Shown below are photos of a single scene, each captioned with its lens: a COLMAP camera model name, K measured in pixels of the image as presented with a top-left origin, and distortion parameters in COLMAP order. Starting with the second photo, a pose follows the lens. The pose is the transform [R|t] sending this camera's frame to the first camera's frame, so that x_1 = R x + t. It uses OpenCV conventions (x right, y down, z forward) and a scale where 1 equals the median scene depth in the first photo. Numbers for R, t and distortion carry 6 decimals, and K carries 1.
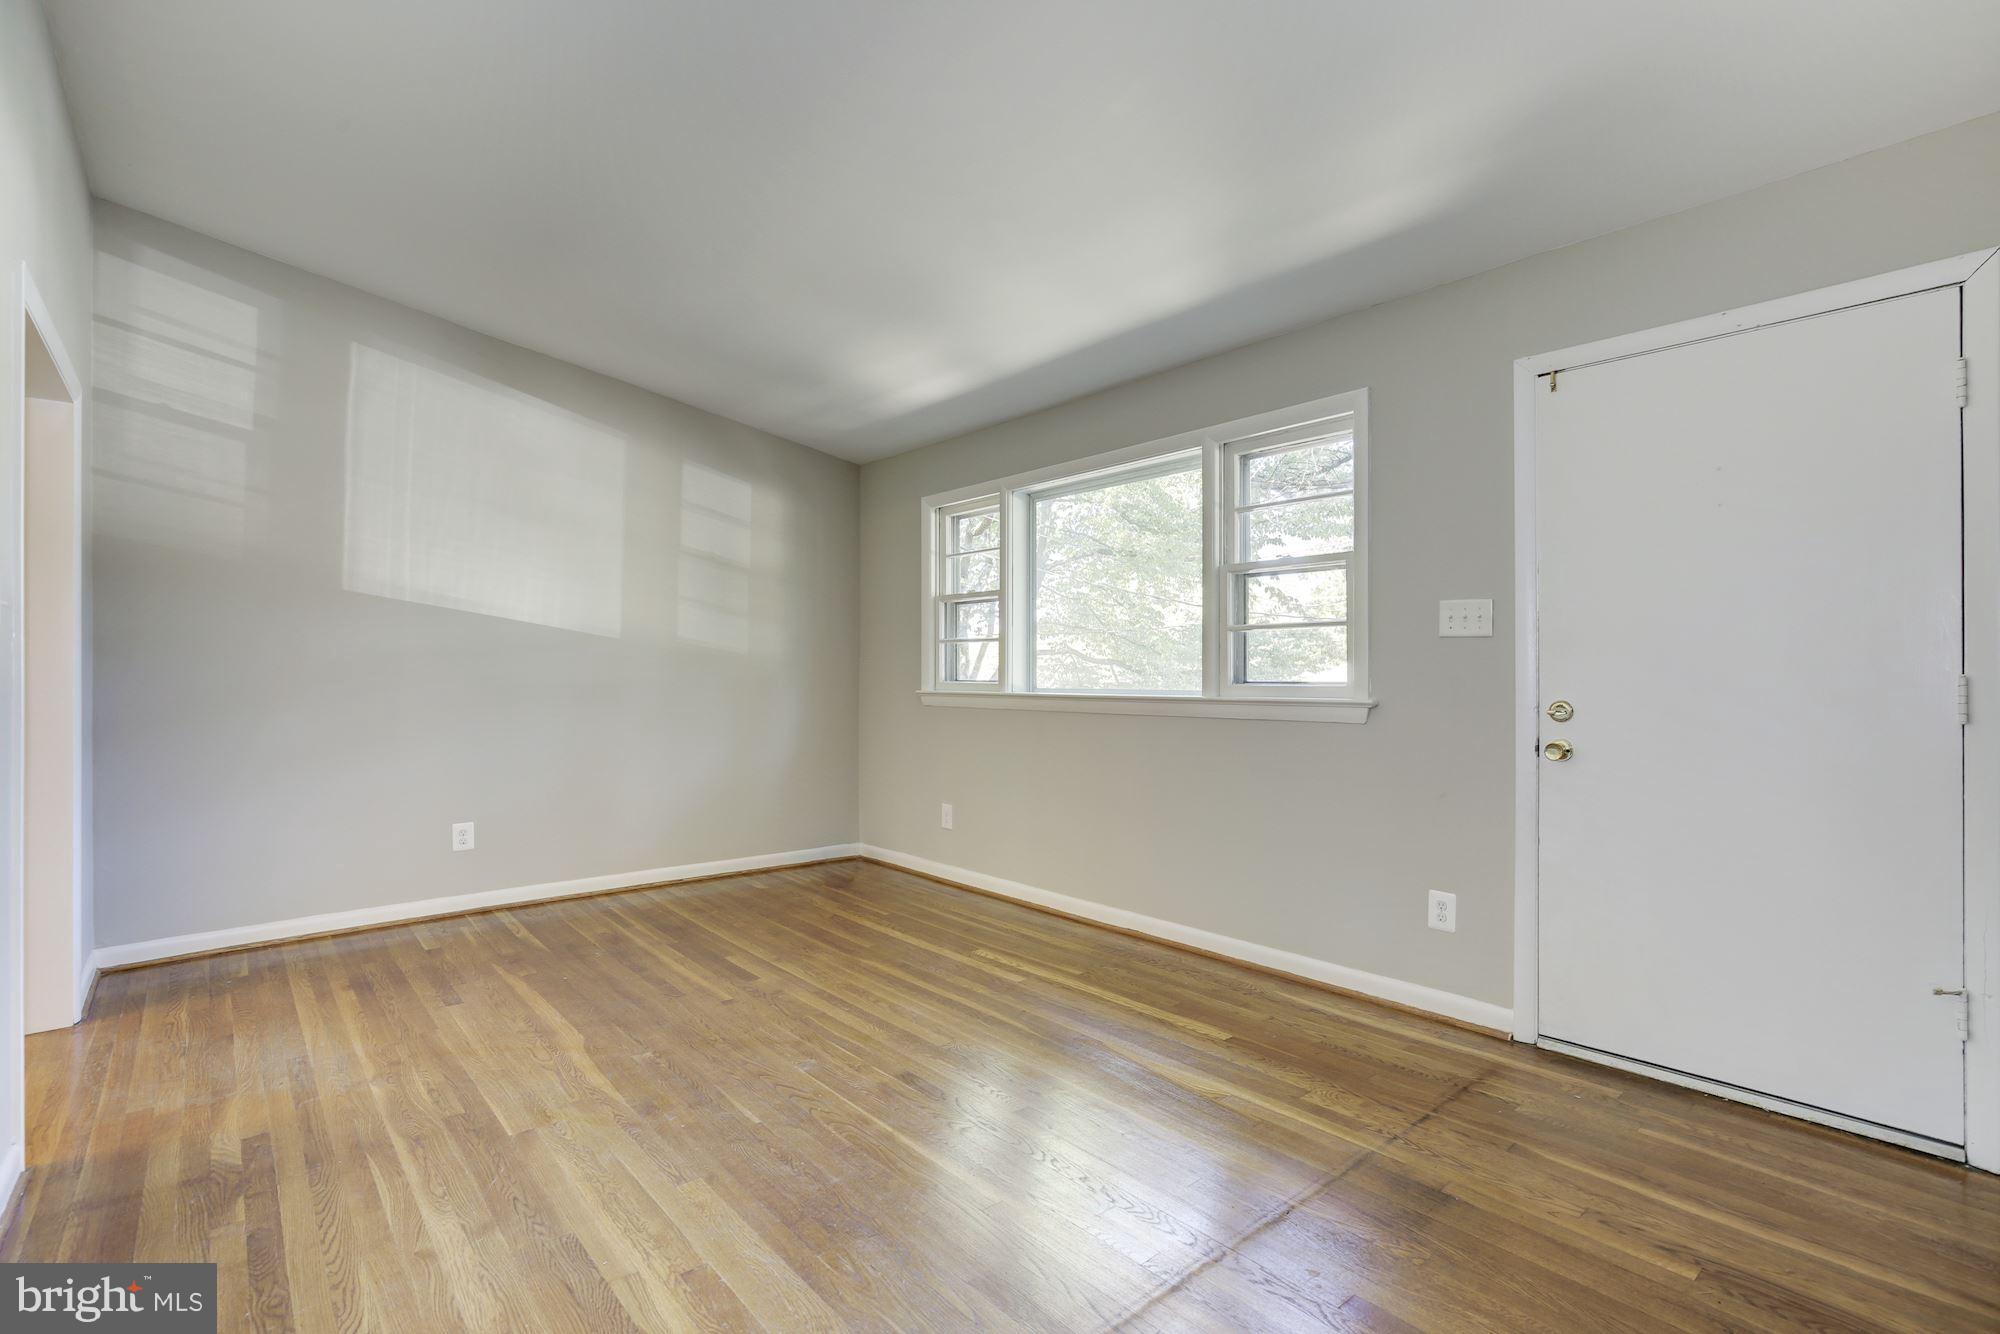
lens RADIAL K [[921.8, 0, 1000.3], [0, 921.8, 671.8], [0, 0, 1]] dist [-0.013202, 0.000441]
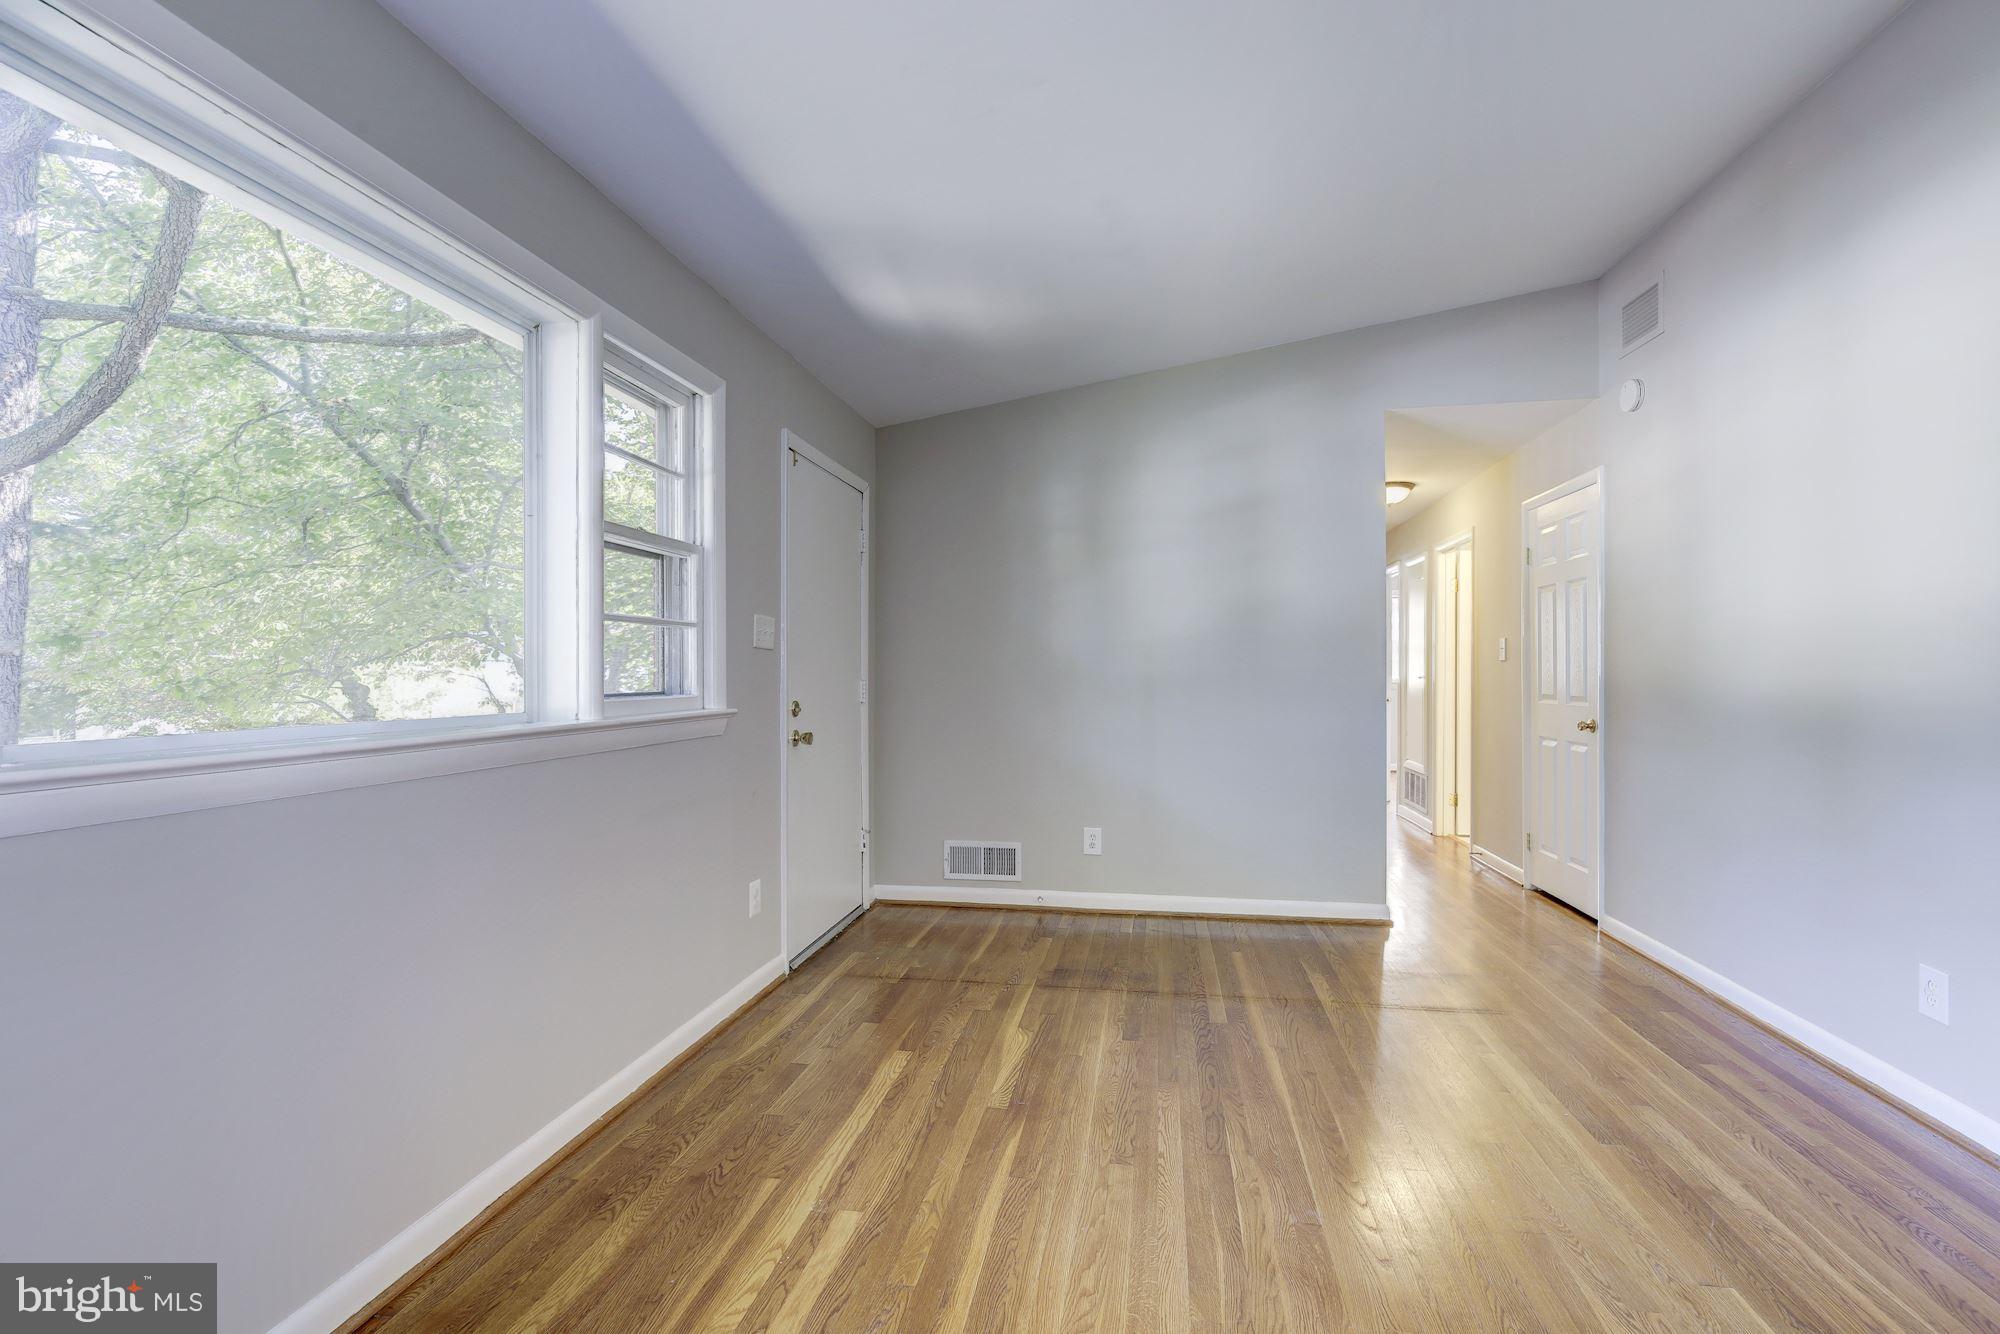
lens RADIAL K [[921.8, 0, 1002.5], [0, 921.8, 678.9], [0, 0, 1]] dist [-0.013202, 0.000441]
pose [[-0.648846, -0.001561, 0.760918, -0.580812], [-0.004884, 0.999986, -0.002113, -0.001194], [-0.760904, -0.005087, -0.648845, 1.581400]]
